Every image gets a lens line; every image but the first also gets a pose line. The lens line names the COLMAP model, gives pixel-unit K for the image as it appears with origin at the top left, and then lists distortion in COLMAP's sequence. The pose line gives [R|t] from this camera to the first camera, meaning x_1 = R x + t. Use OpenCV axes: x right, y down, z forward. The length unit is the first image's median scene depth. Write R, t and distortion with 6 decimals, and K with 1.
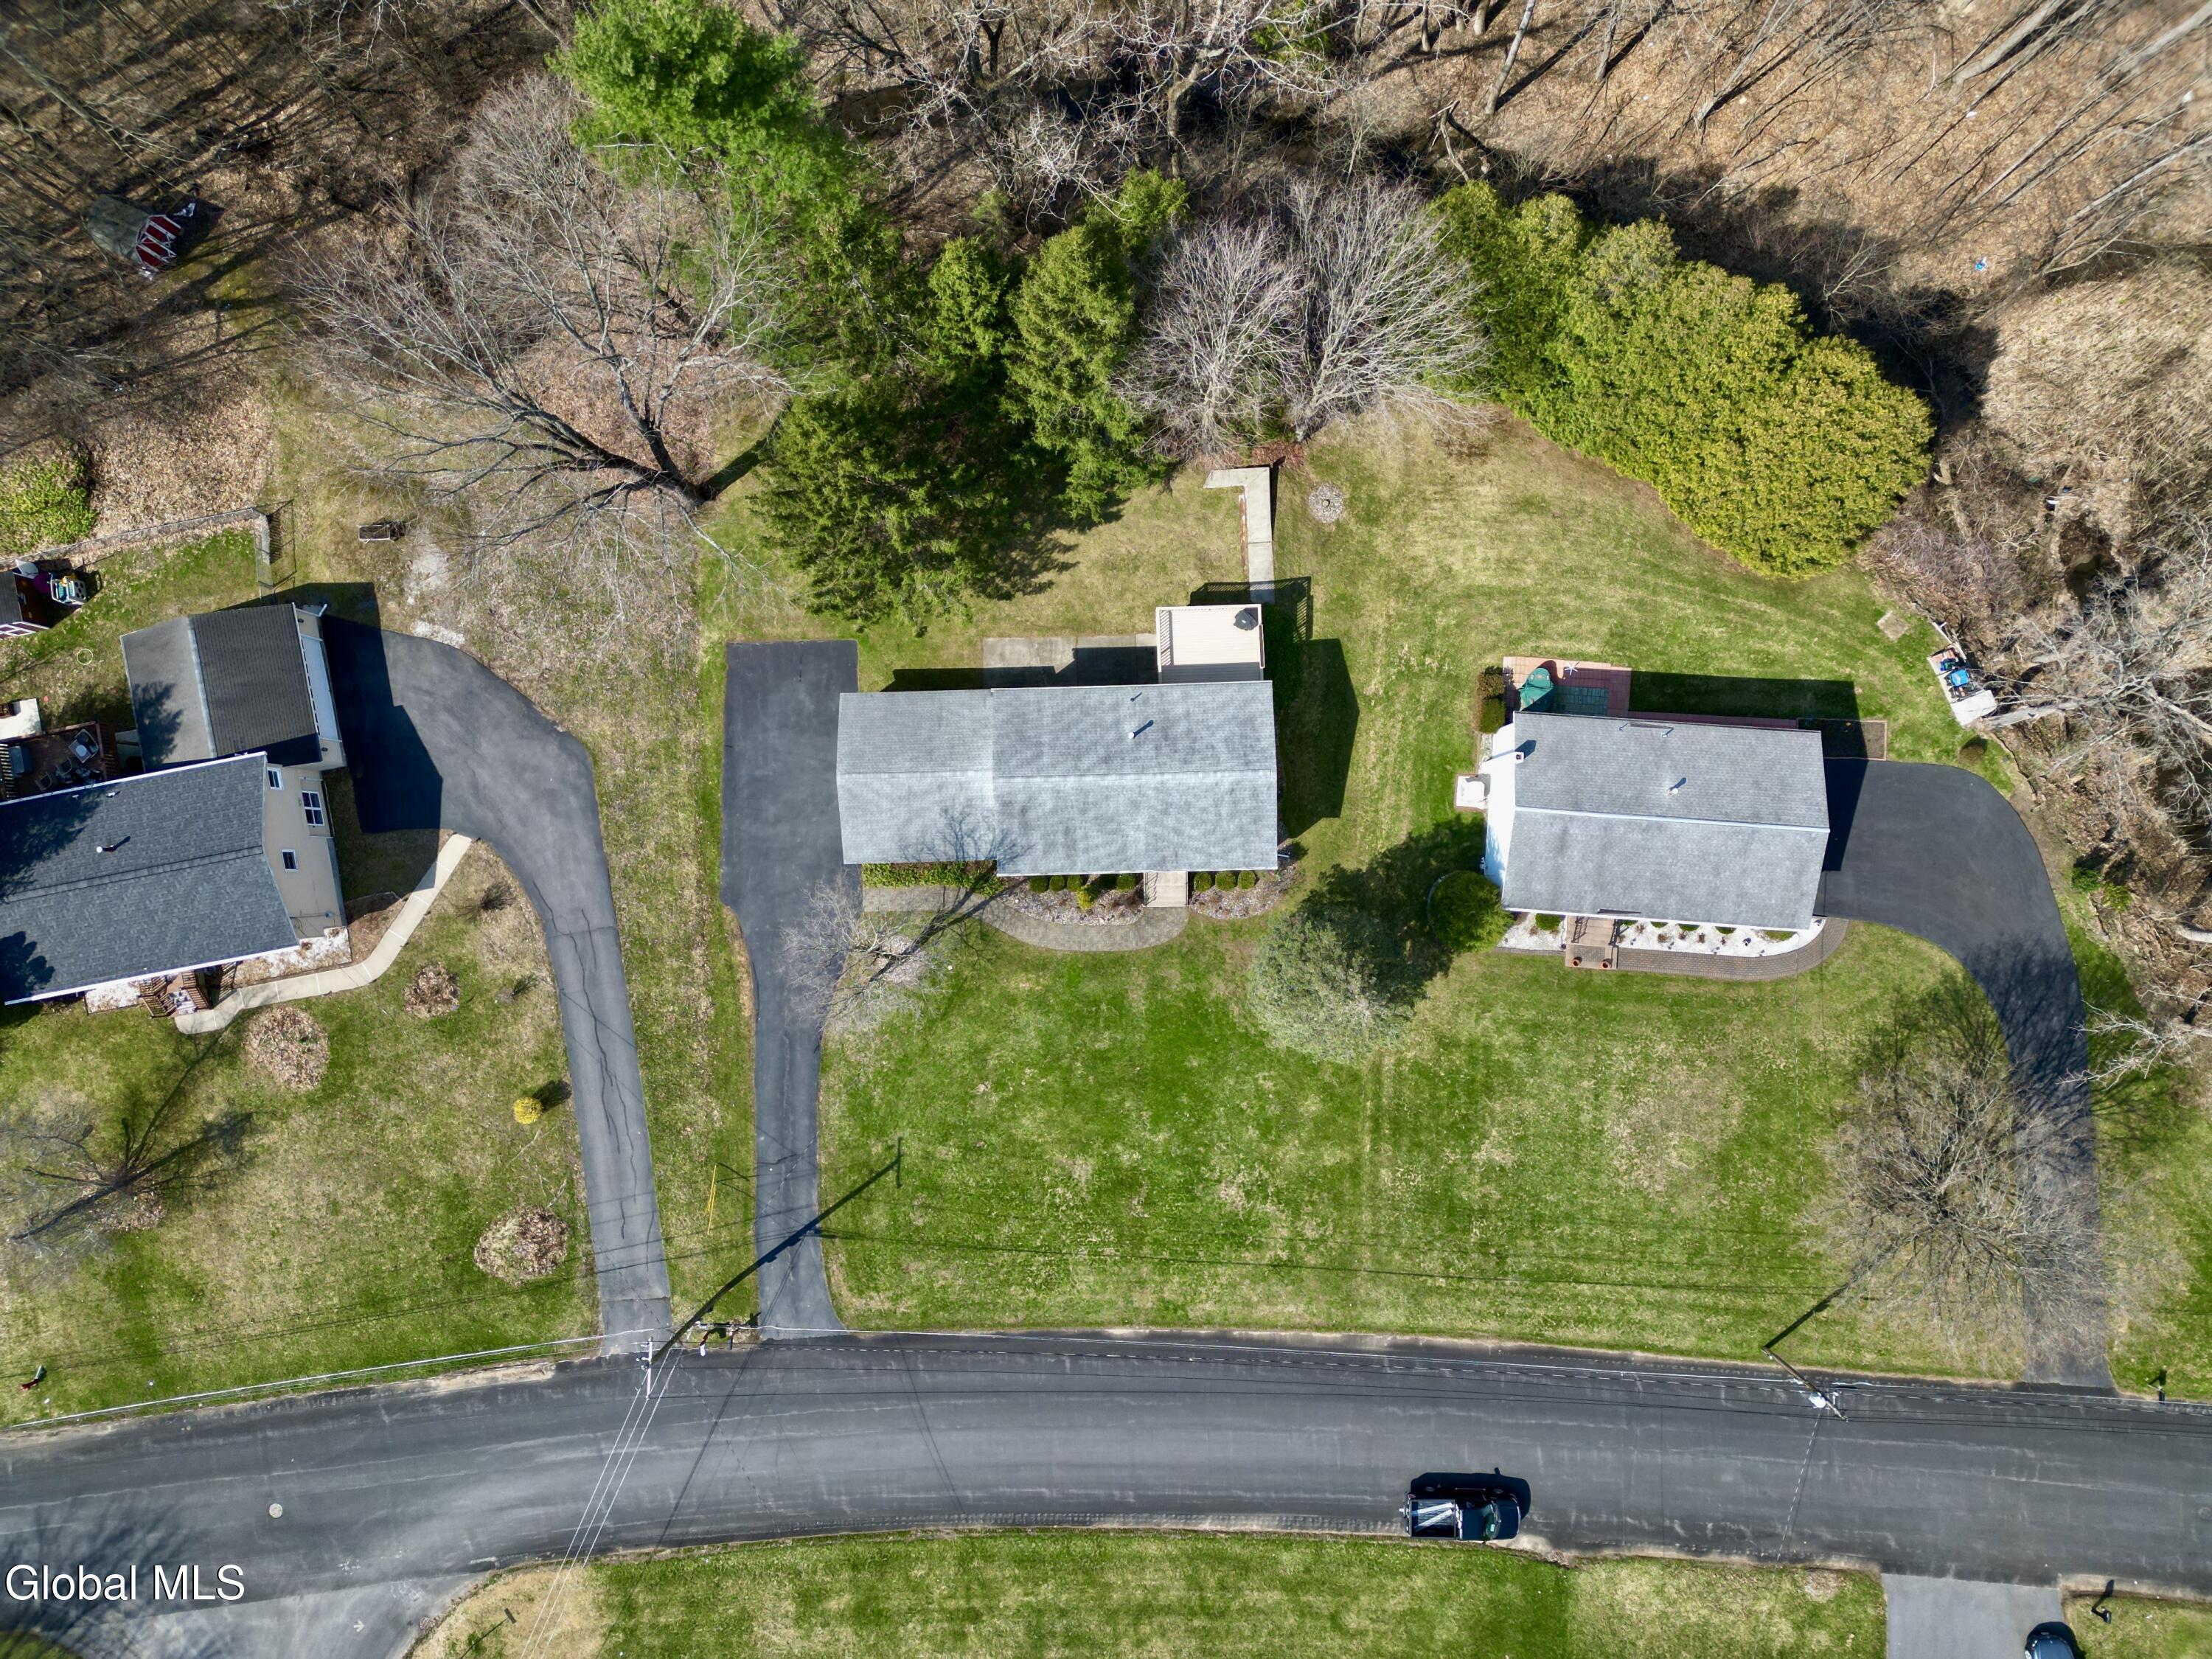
lens RADIAL K [[1540.9, 0, 1106.0], [0, 1540.9, 829.5], [0, 0, 1]] dist [0.031287, 0.001023]
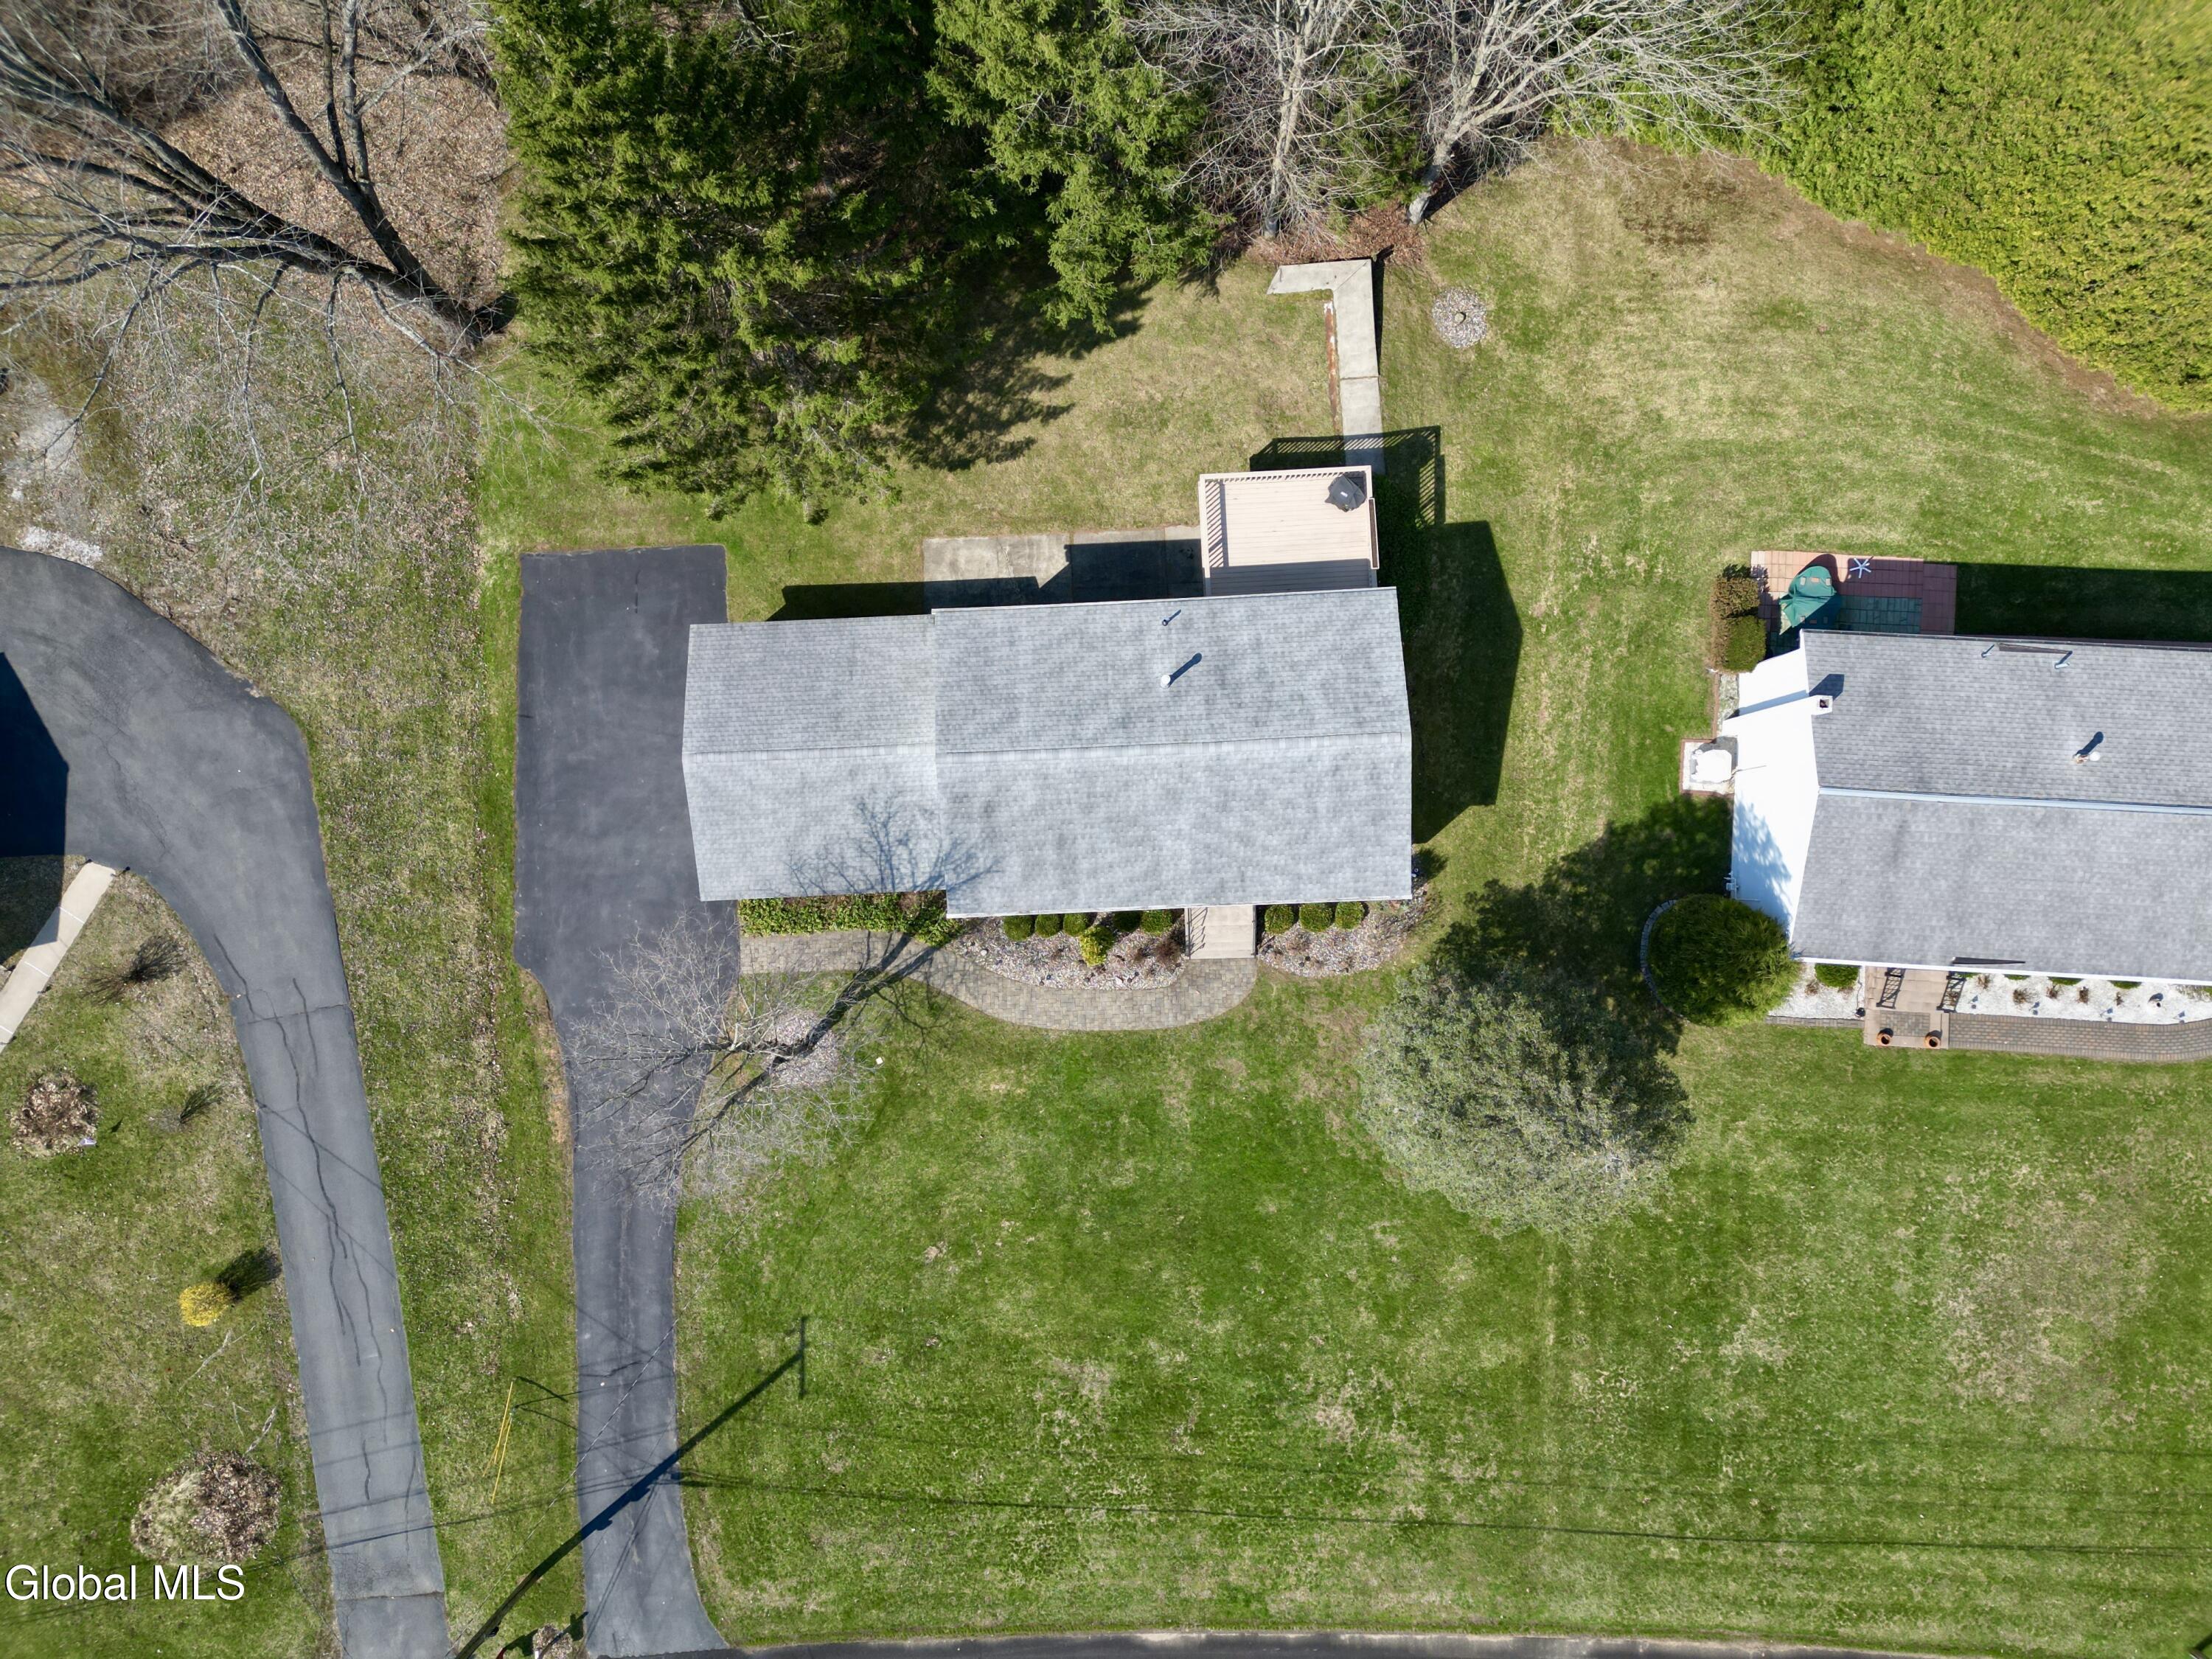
lens RADIAL K [[1540.9, 0, 1106.0], [0, 1540.9, 829.5], [0, 0, 1]] dist [0.031287, 0.001023]
pose [[0.999845, -0.017514, 0.001535, -0.007961], [0.017518, 0.999843, -0.002528, -0.001653], [-0.001491, 0.002555, 0.999996, 0.370440]]
